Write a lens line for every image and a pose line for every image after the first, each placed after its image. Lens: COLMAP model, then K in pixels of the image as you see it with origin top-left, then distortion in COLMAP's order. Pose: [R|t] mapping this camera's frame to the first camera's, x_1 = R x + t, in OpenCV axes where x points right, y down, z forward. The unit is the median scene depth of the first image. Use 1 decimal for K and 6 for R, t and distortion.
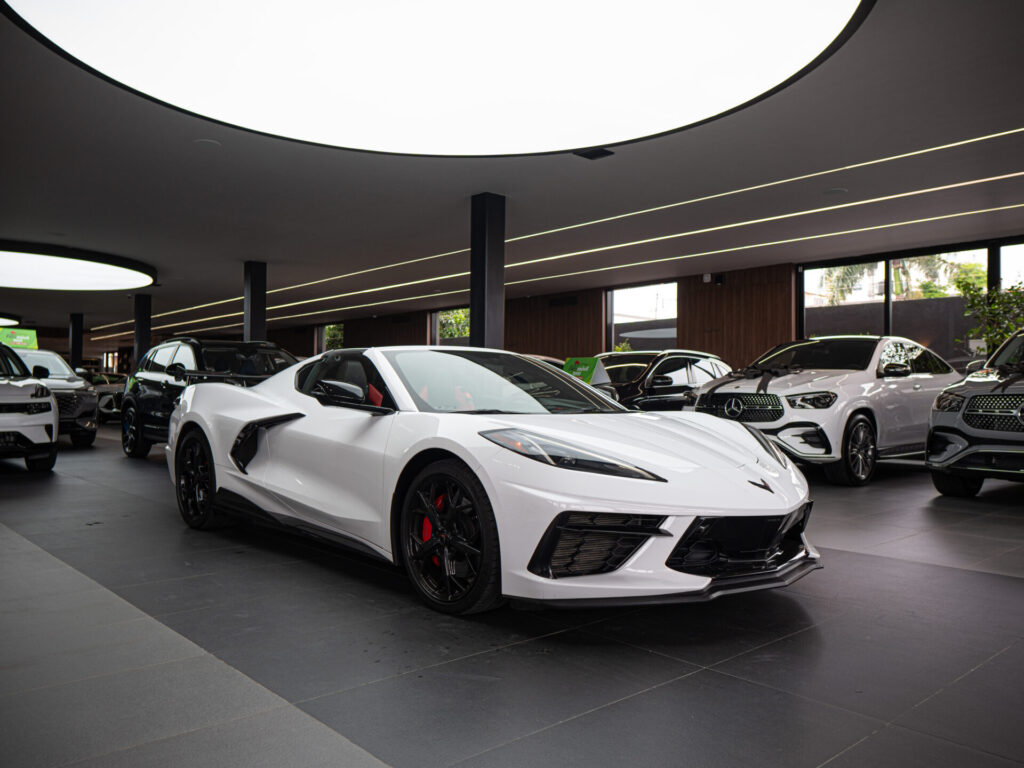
lens RADIAL K [[807.7, 0, 512.0], [0, 807.7, 384.0], [0, 0, 1]] dist [0.006912, -0.000424]
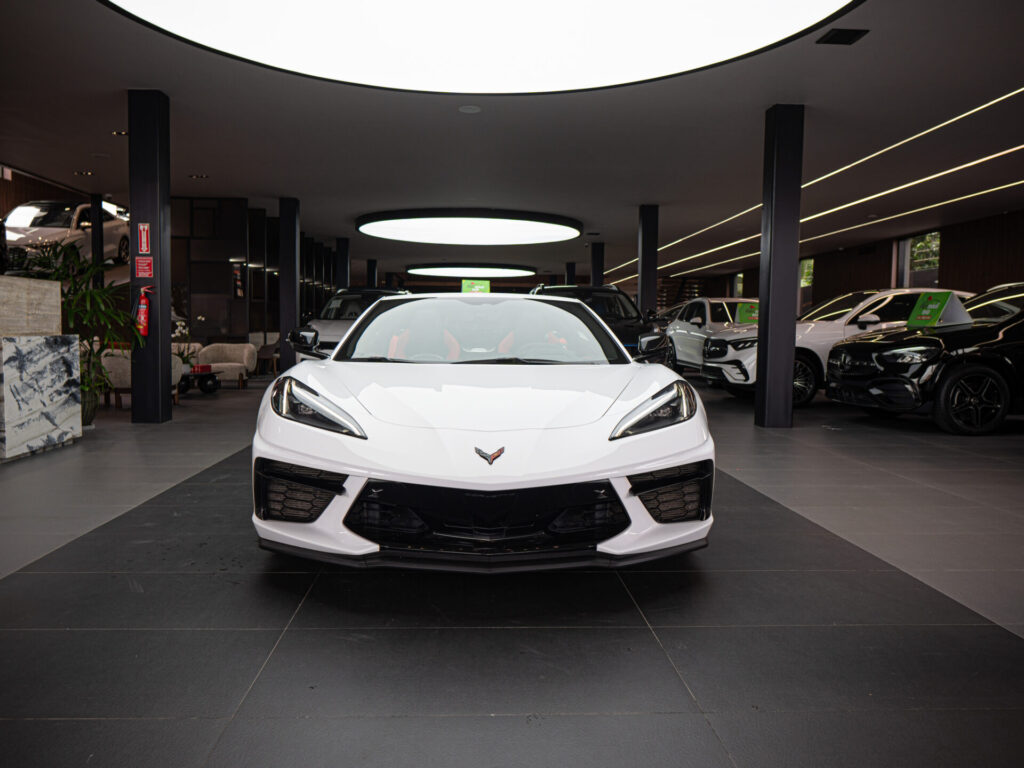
lens RADIAL K [[807.7, 0, 512.0], [0, 807.7, 384.0], [0, 0, 1]] dist [0.006912, -0.000424]
pose [[0.769420, 0.044103, -0.637218, 0.944895], [0.004985, 0.997168, 0.075035, -0.014674], [0.638723, -0.060910, 0.767022, 0.395599]]
